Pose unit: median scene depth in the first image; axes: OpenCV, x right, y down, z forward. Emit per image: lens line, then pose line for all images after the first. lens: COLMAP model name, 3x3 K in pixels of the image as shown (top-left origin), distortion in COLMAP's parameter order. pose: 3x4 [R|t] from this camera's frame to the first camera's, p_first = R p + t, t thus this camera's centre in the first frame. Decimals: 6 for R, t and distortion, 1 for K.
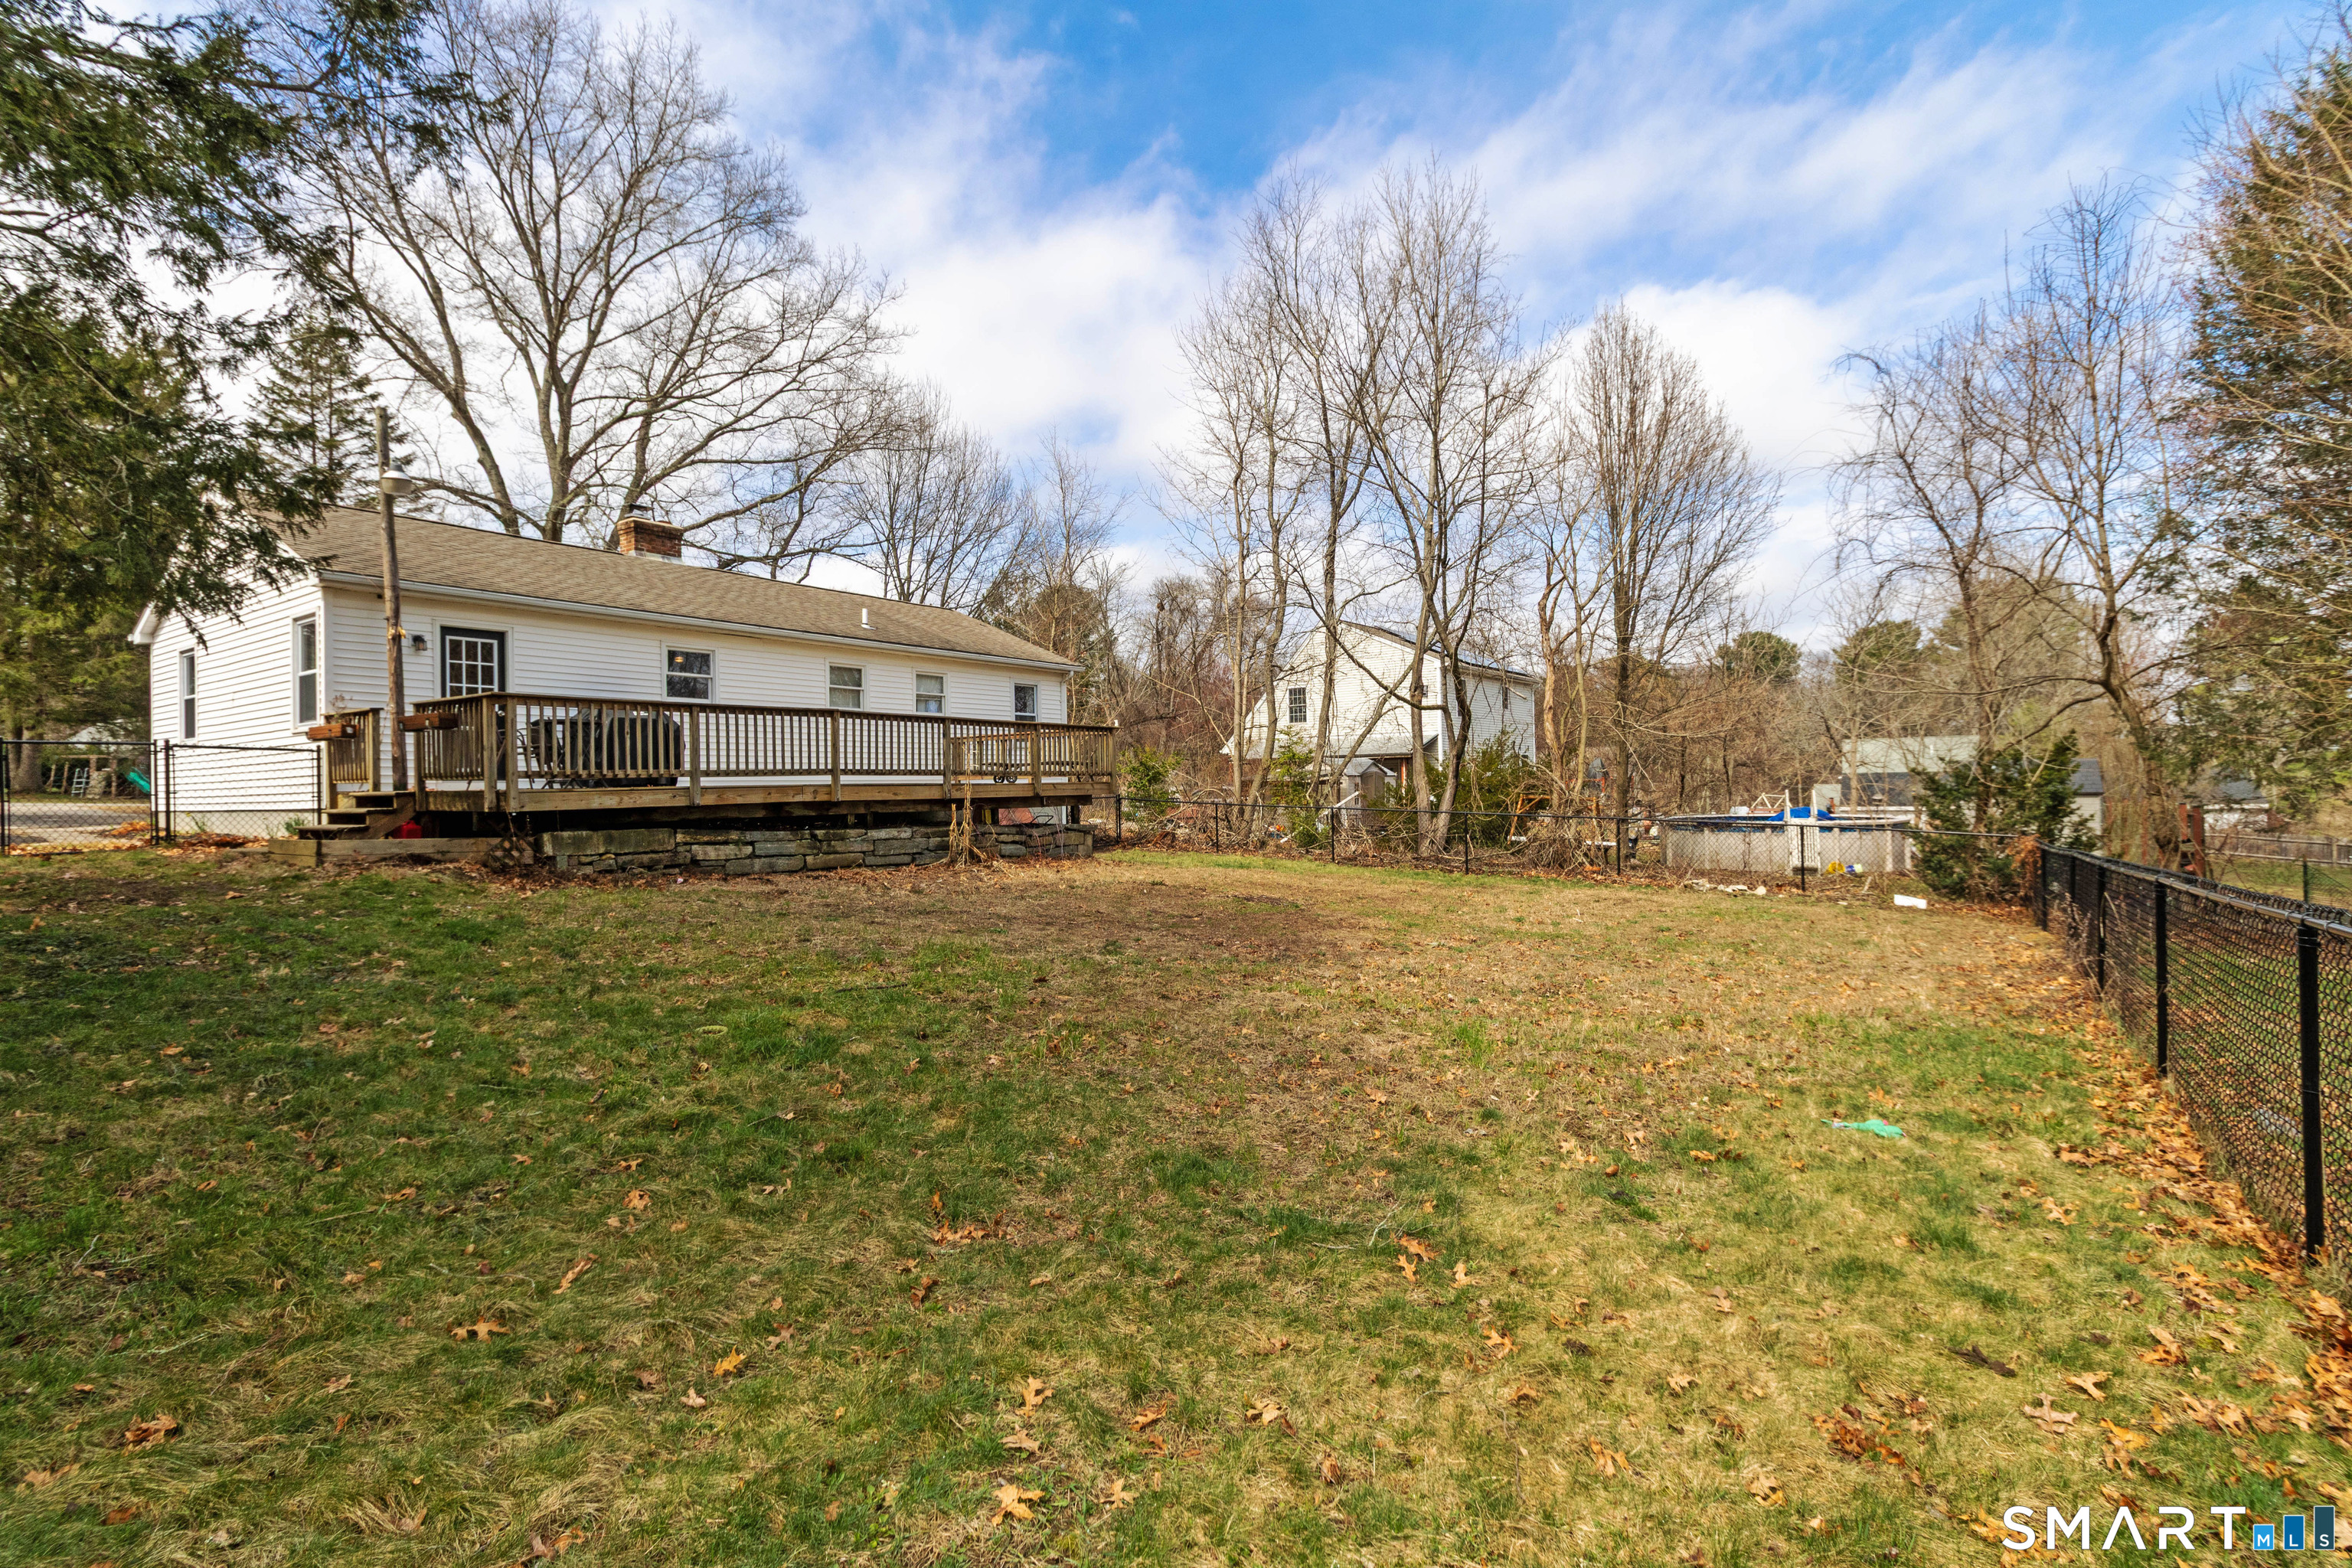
lens RADIAL K [[1080.9, 0, 1169.3], [0, 1080.9, 783.3], [0, 0, 1]] dist [0.002465, -0.001096]
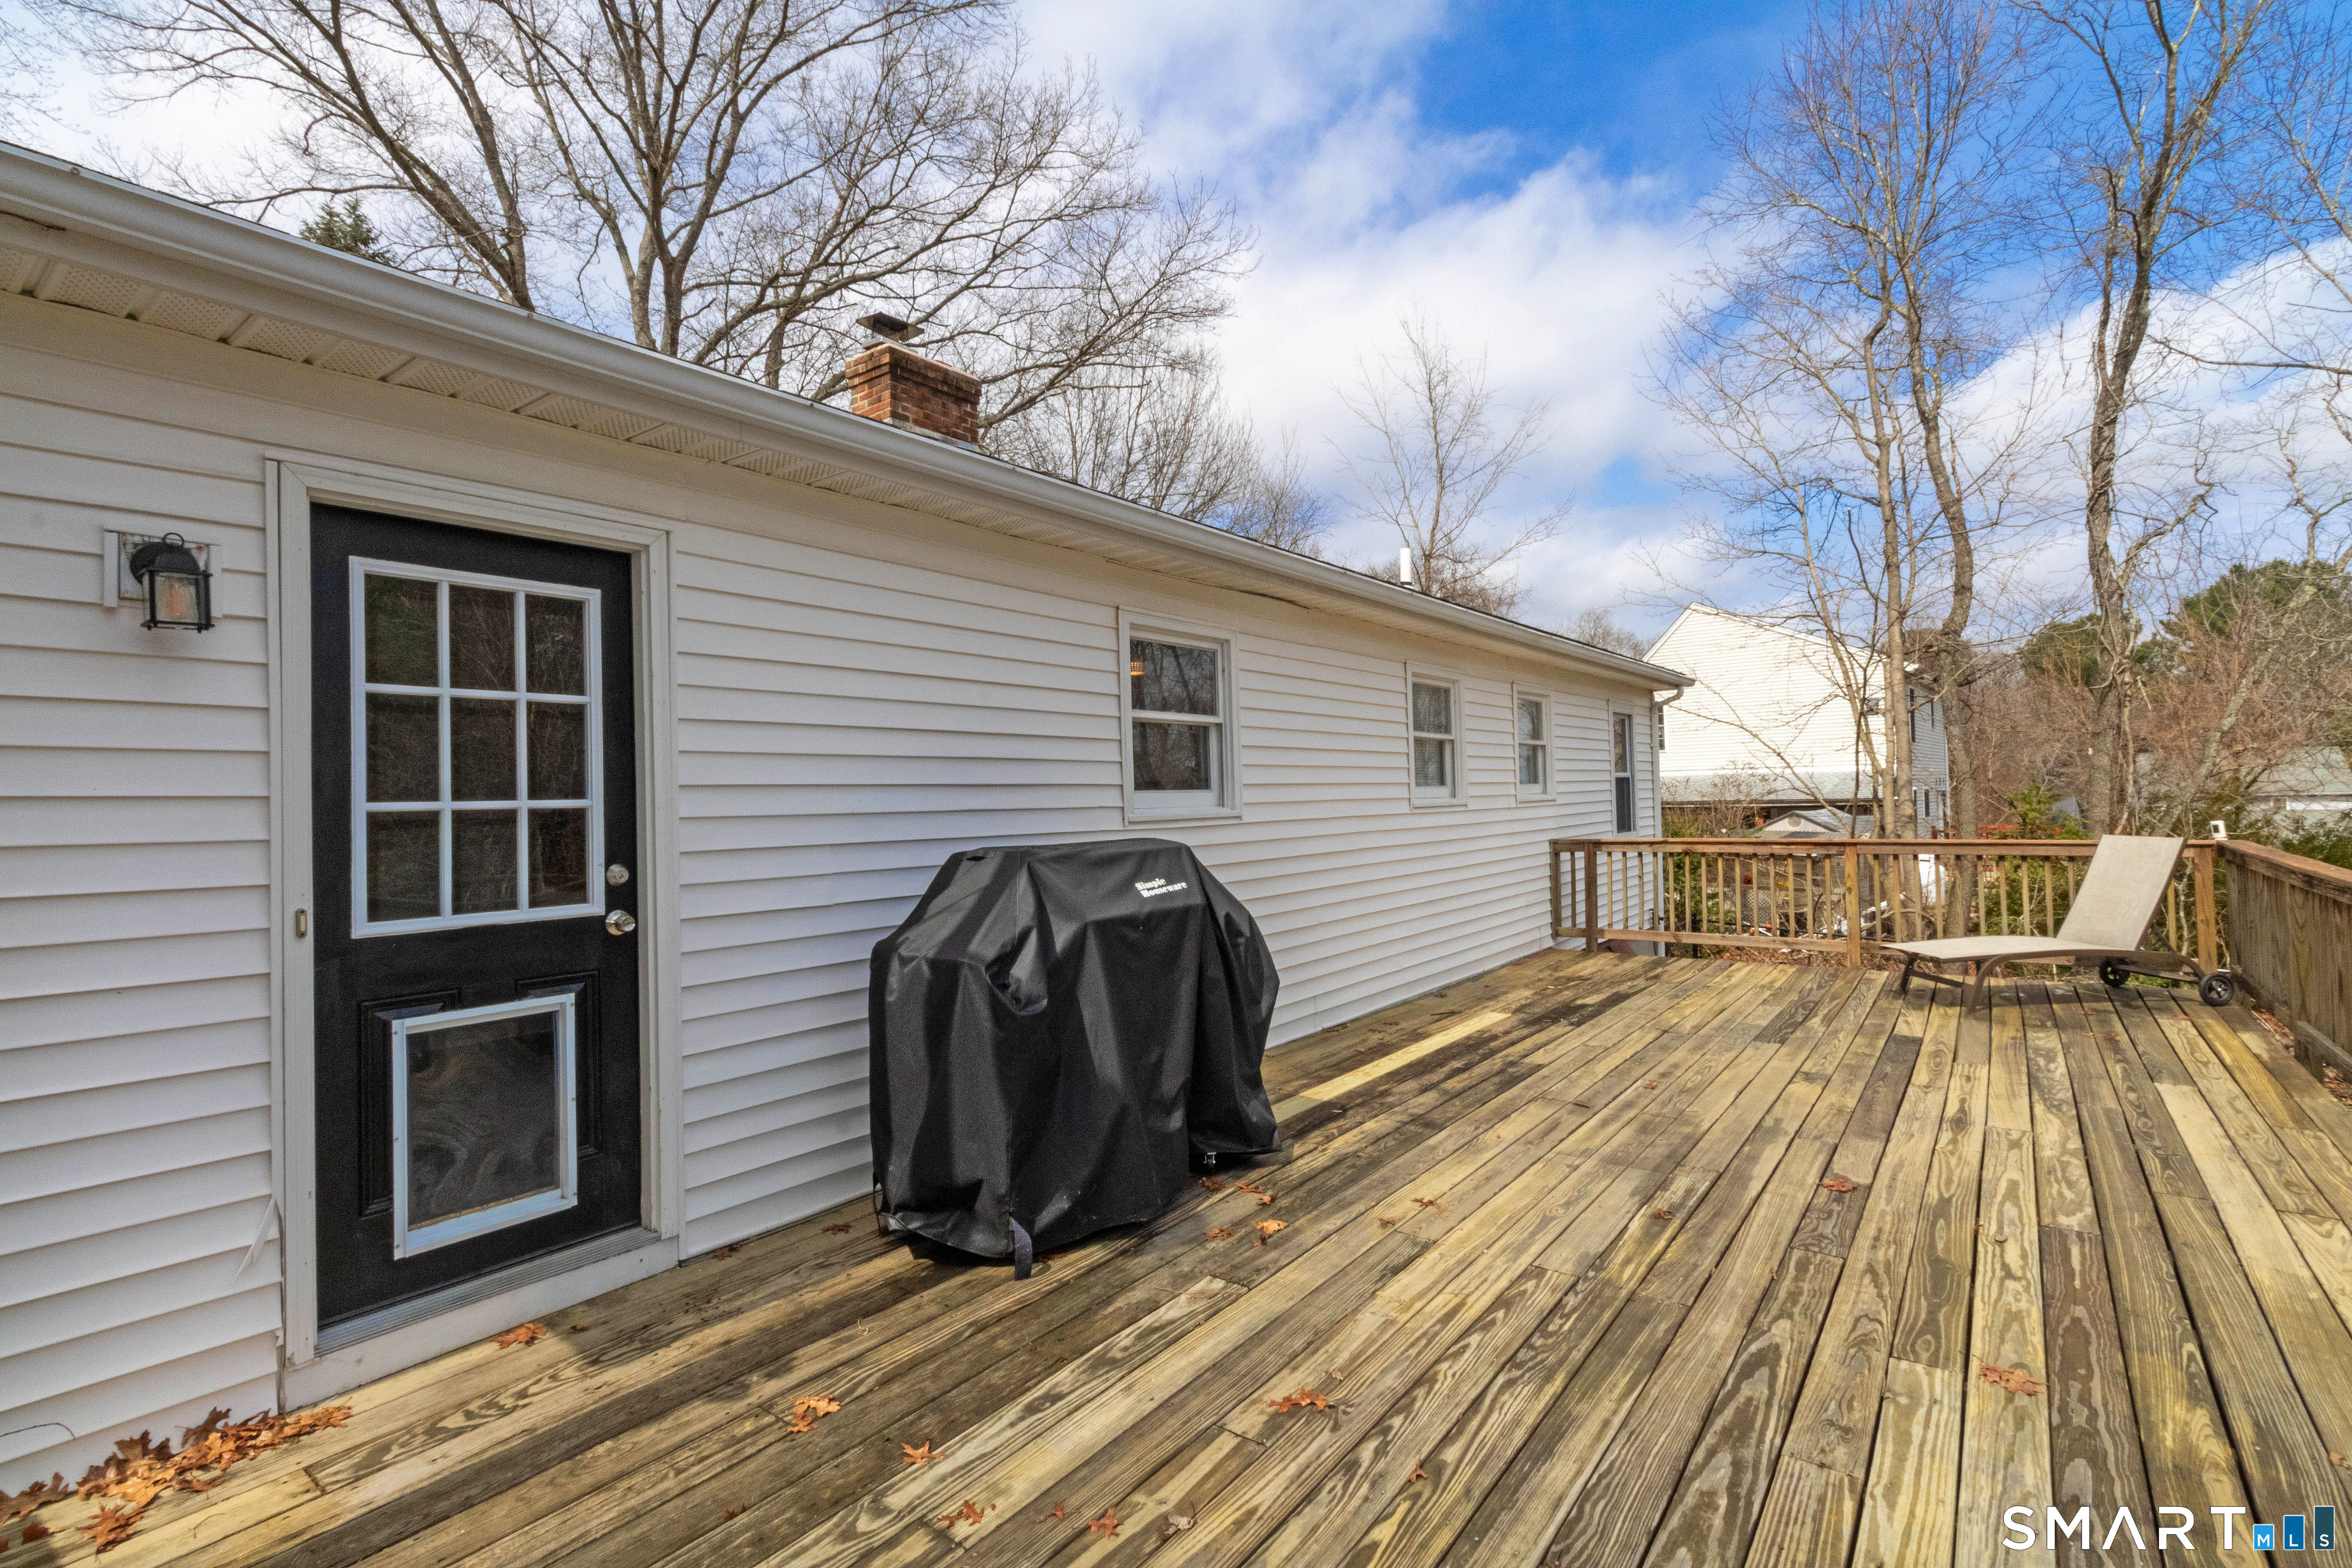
lens RADIAL K [[1080.9, 0, 1182.3], [0, 1080.9, 781.2], [0, 0, 1]] dist [0.002465, -0.001096]
pose [[0.999222, -0.005091, -0.039114, -0.222374], [0.004739, 0.999947, -0.009088, -0.040686], [0.039158, 0.008896, 0.999193, 0.353035]]
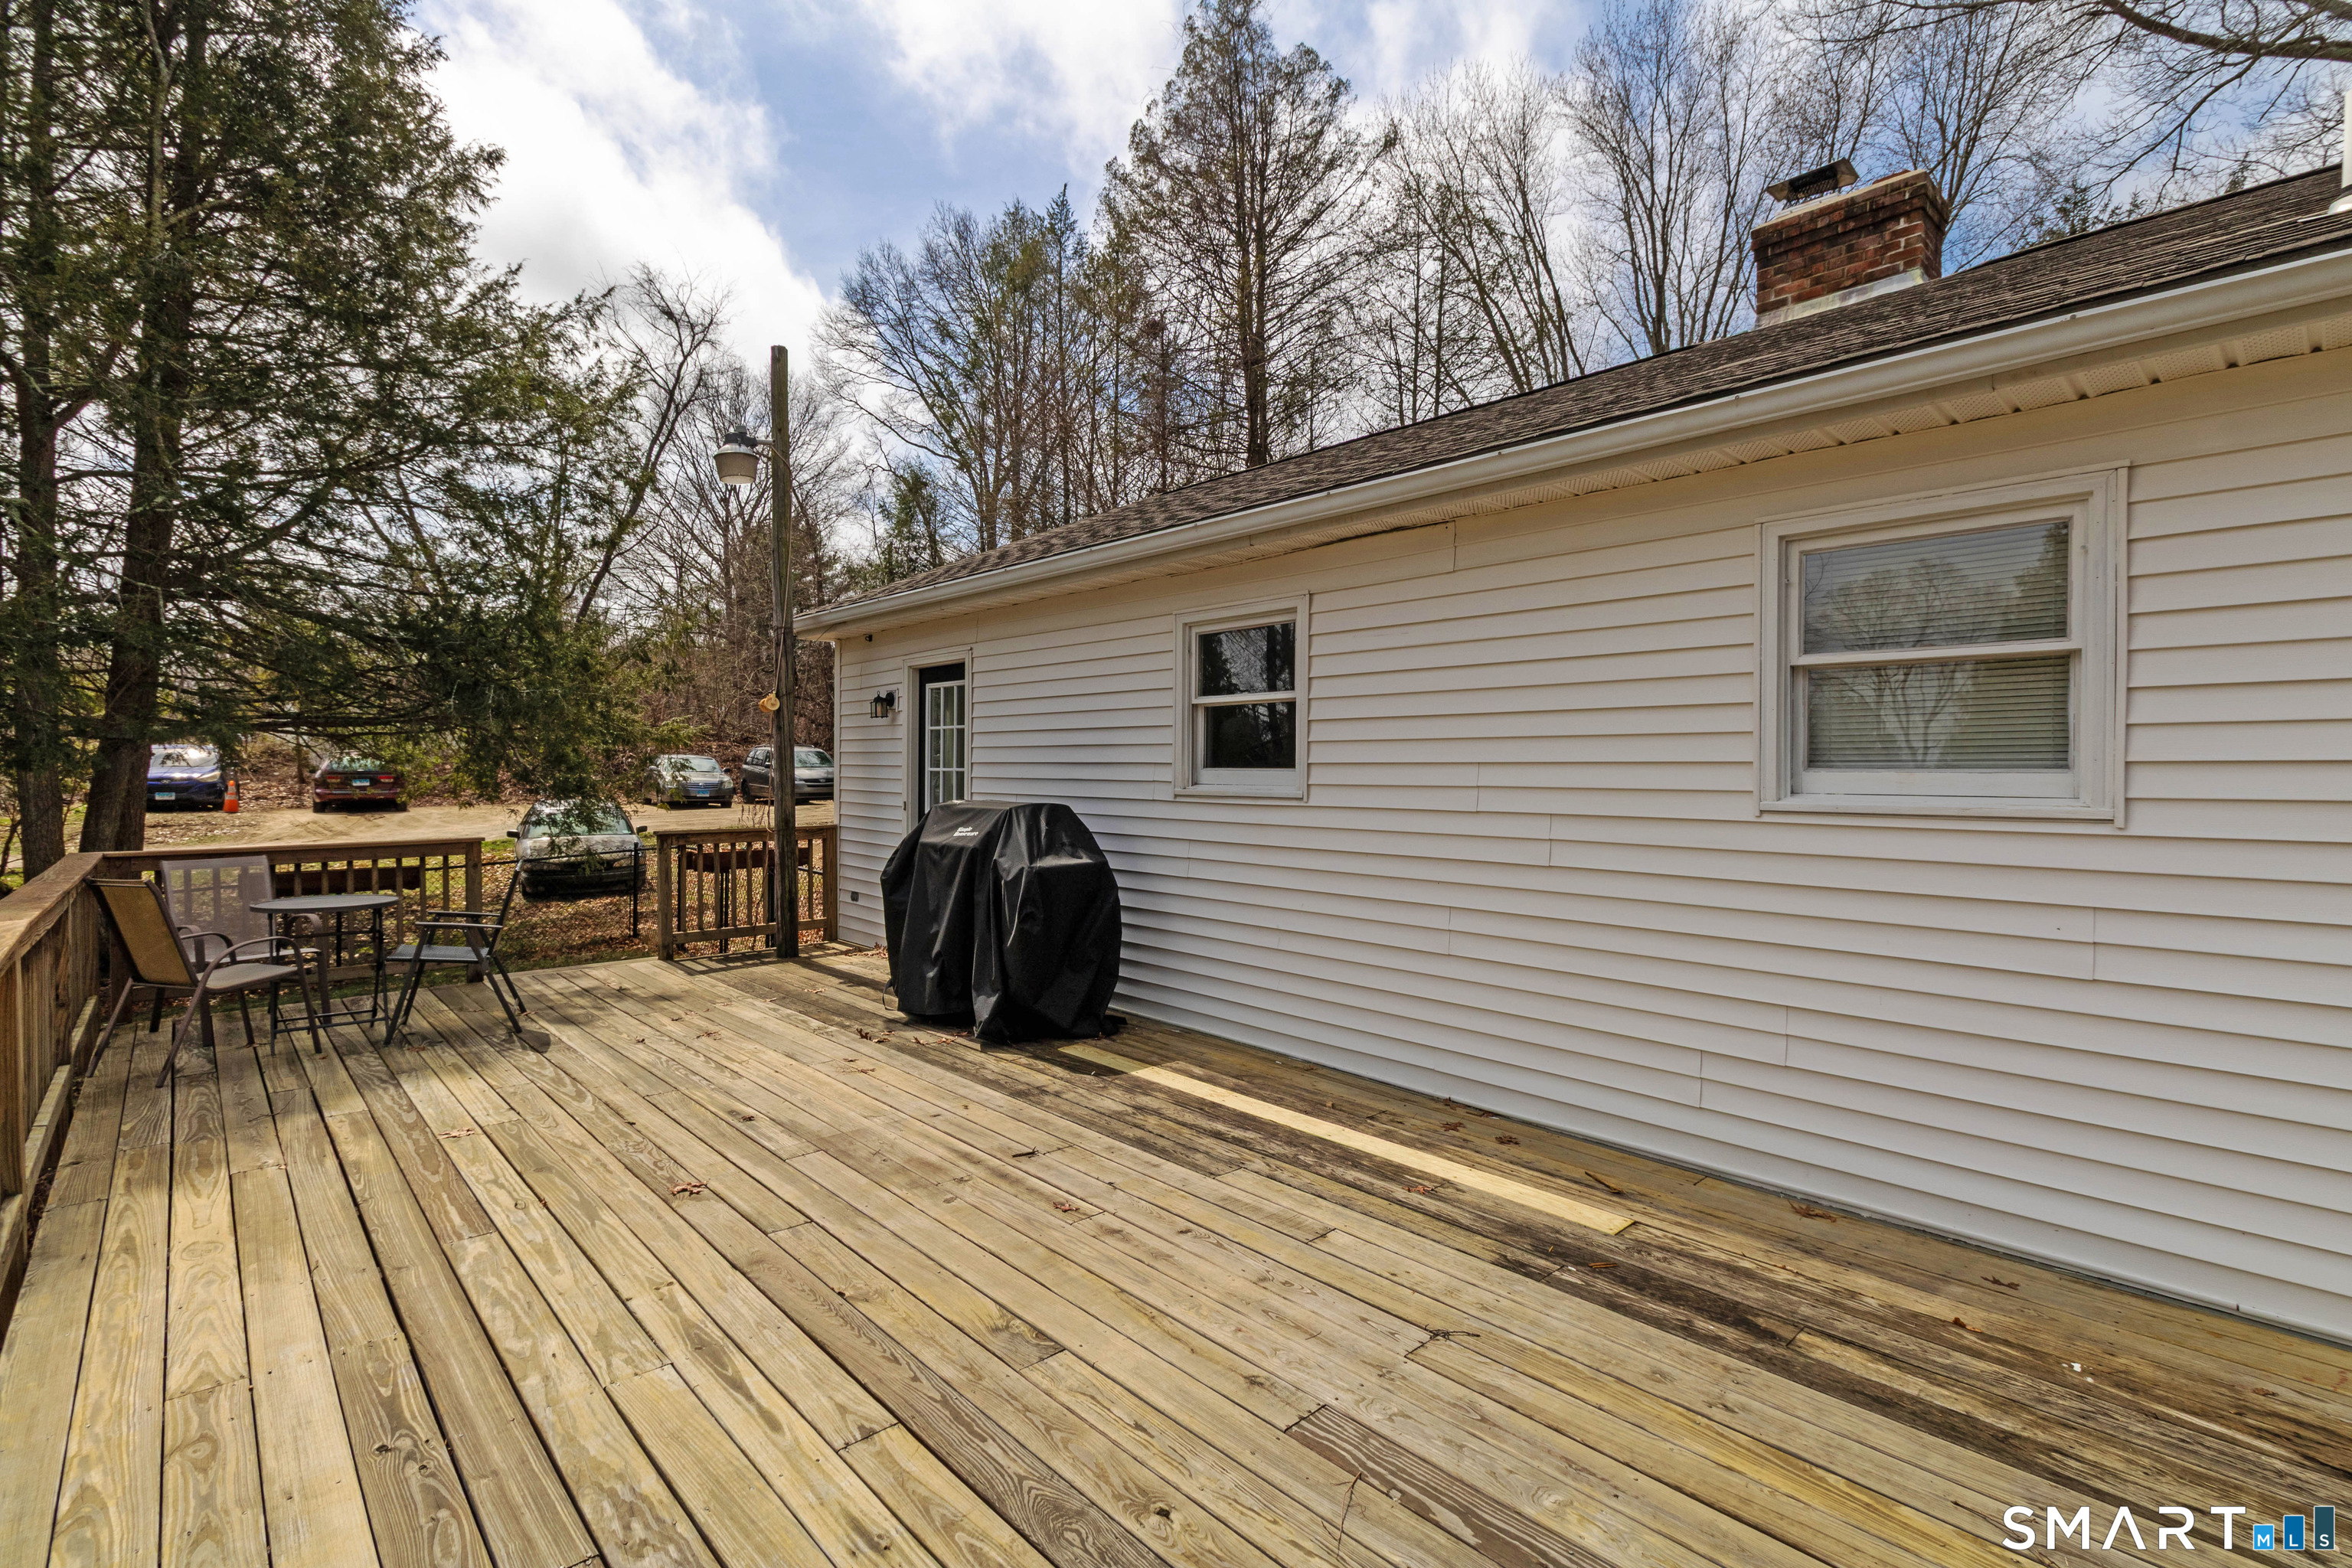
lens RADIAL K [[1080.9, 0, 1183.8], [0, 1080.9, 774.5], [0, 0, 1]] dist [0.002465, -0.001096]
pose [[-0.209317, 0.023404, -0.977568, -0.059250], [0.005431, 0.999726, 0.022772, -0.043918], [0.977833, -0.000542, -0.209387, 0.544896]]
